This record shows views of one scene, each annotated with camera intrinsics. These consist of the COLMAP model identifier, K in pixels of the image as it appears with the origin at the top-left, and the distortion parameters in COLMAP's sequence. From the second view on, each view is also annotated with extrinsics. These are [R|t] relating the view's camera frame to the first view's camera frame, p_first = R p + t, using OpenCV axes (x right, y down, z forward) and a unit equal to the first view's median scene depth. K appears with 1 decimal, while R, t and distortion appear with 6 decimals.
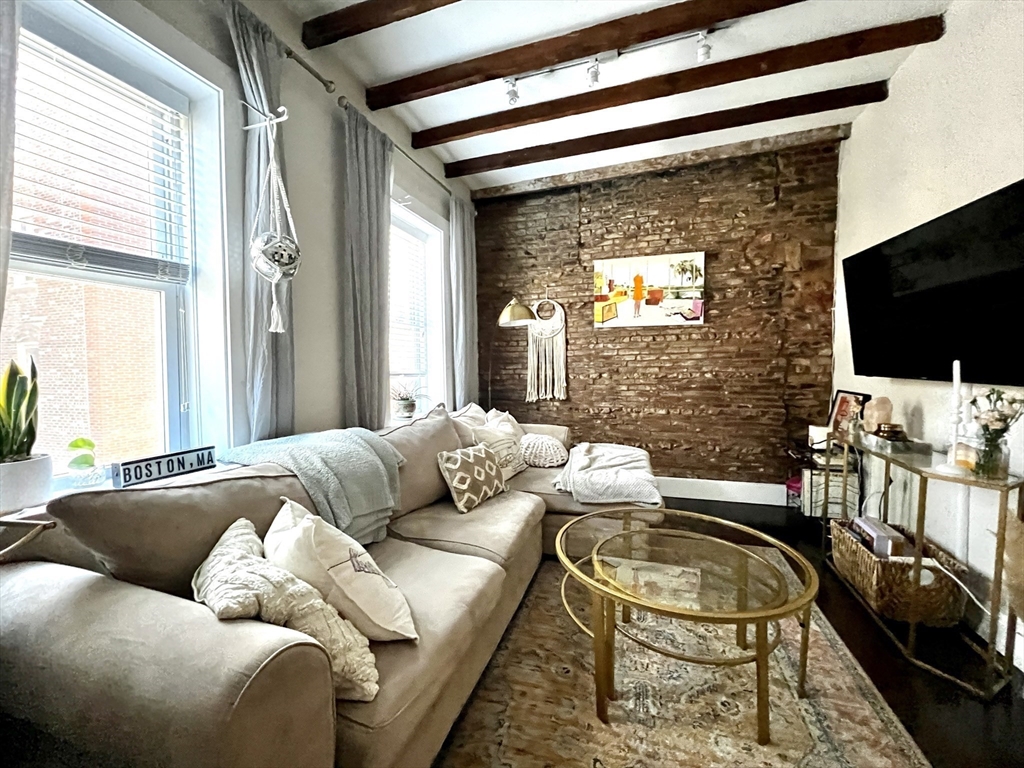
lens RADIAL K [[408.4, 0, 512.8], [0, 408.4, 380.1], [0, 0, 1]] dist [0.000873, -0.000803]
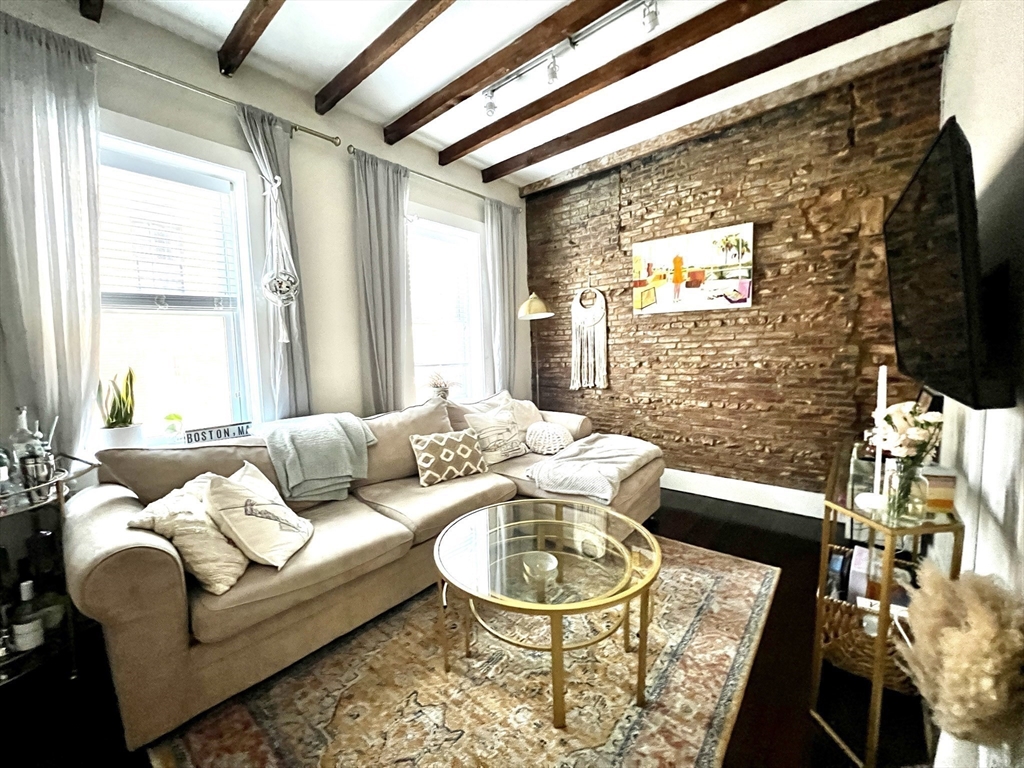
lens RADIAL K [[408.4, 0, 528.1], [0, 408.4, 378.5], [0, 0, 1]] dist [0.000873, -0.000803]
pose [[0.930036, 0.015580, -0.367137, 0.355542], [0.003905, 0.998625, 0.052272, -0.032267], [0.367447, -0.050049, 0.928697, 0.006838]]
